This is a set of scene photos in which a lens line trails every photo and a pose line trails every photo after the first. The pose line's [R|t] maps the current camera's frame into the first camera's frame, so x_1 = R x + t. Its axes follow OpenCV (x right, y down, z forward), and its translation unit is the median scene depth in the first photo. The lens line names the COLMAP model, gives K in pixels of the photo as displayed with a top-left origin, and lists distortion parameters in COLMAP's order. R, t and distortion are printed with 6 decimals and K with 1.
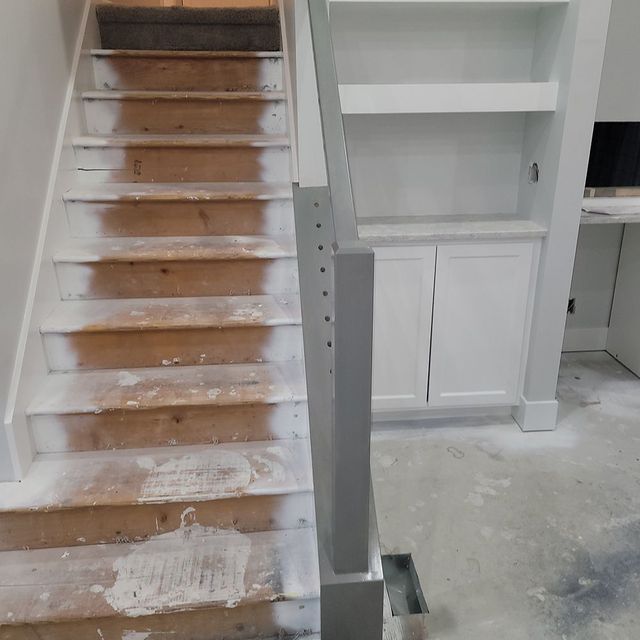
lens RADIAL K [[644.2, 0, 320.4], [0, 644.2, 320.1], [0, 0, 1]] dist [0.037999, 0.000000]
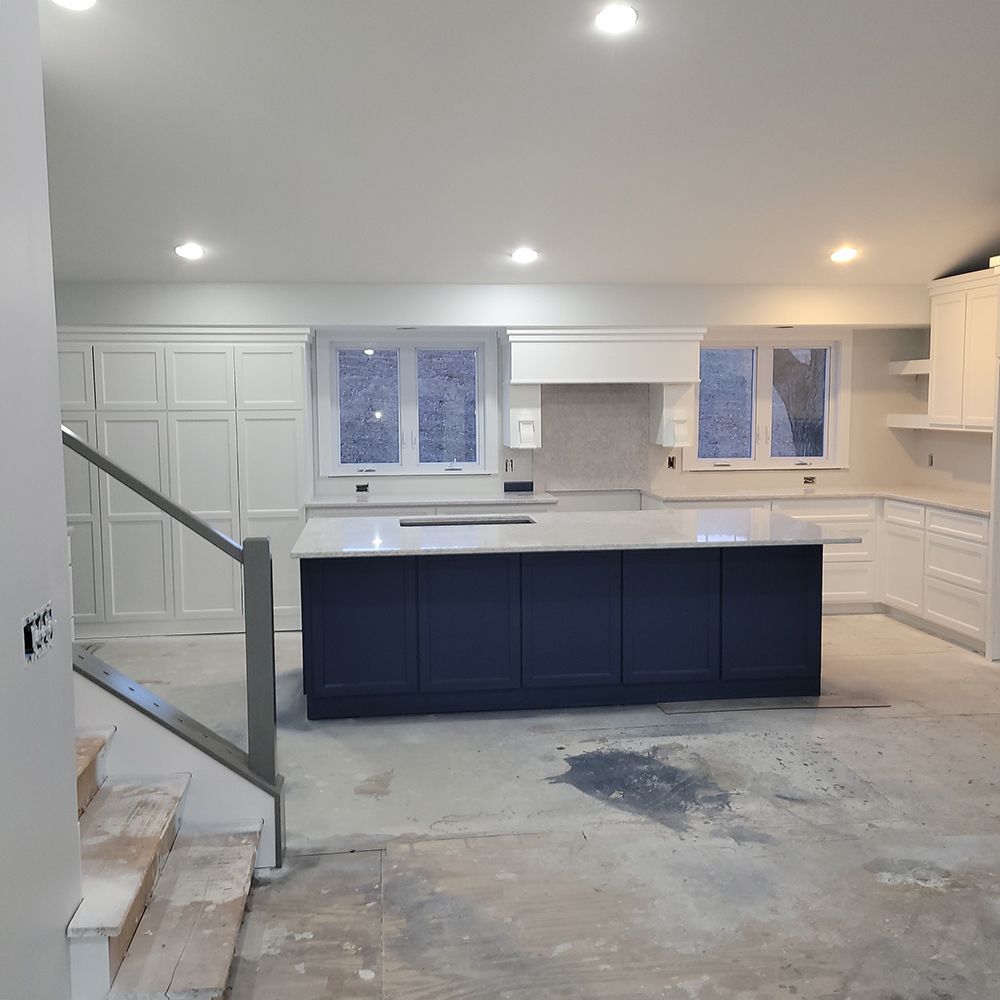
lens RADIAL K [[1006.5, 0, 499.8], [0, 1006.5, 500.0], [0, 0, 1]] dist [0.037999, 0.000000]
pose [[-0.030788, -0.090755, 0.995397, -1.808933], [0.351316, 0.931345, 0.095781, -0.177728], [-0.935751, 0.352648, 0.003210, 0.314312]]
